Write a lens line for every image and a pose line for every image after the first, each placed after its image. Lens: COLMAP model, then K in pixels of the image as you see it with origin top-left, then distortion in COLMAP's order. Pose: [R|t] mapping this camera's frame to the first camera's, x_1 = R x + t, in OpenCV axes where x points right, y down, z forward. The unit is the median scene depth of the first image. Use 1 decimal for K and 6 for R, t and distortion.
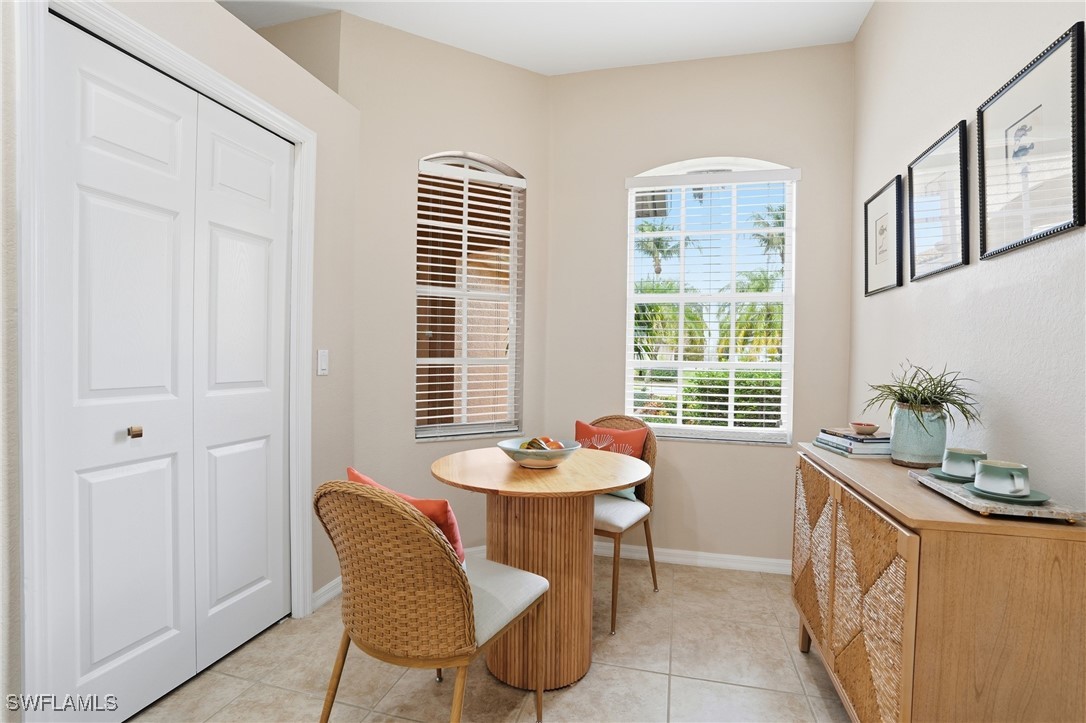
lens RADIAL K [[493.5, 0, 546.9], [0, 493.5, 355.0], [0, 0, 1]] dist [-0.070078, 0.023966]
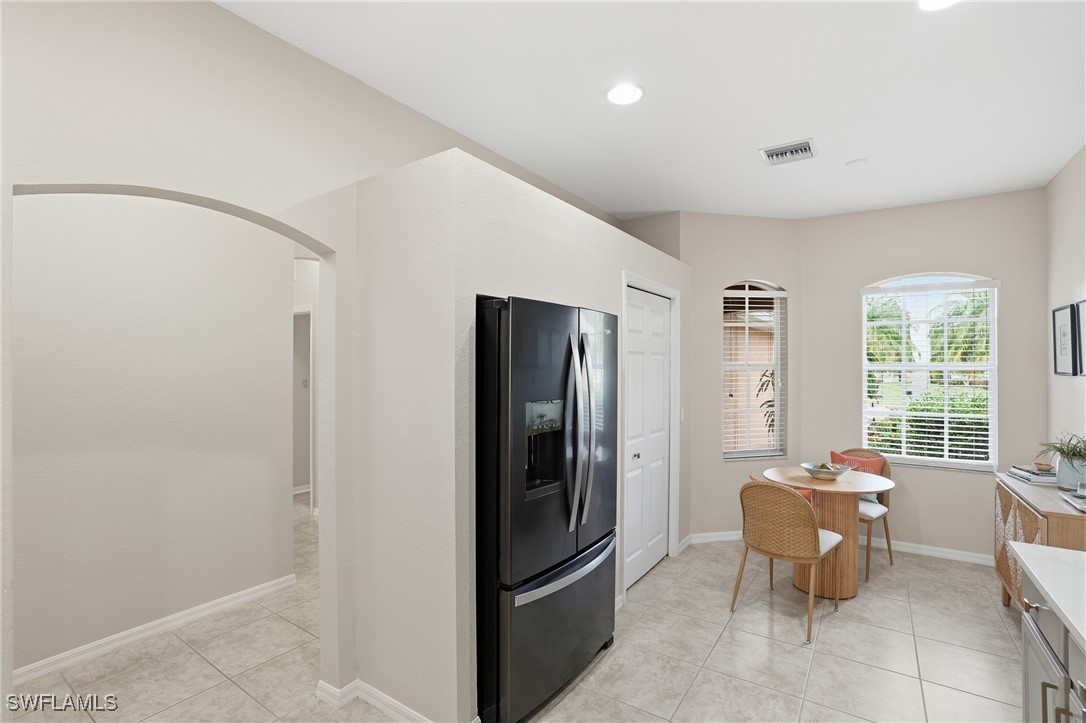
lens RADIAL K [[493.5, 0, 546.9], [0, 493.5, 355.0], [0, 0, 1]] dist [-0.070078, 0.023966]
pose [[0.943147, -0.020481, -0.331744, -0.358197], [0.013294, 0.999625, -0.023921, -0.191124], [0.332110, 0.018151, 0.943066, -0.970083]]
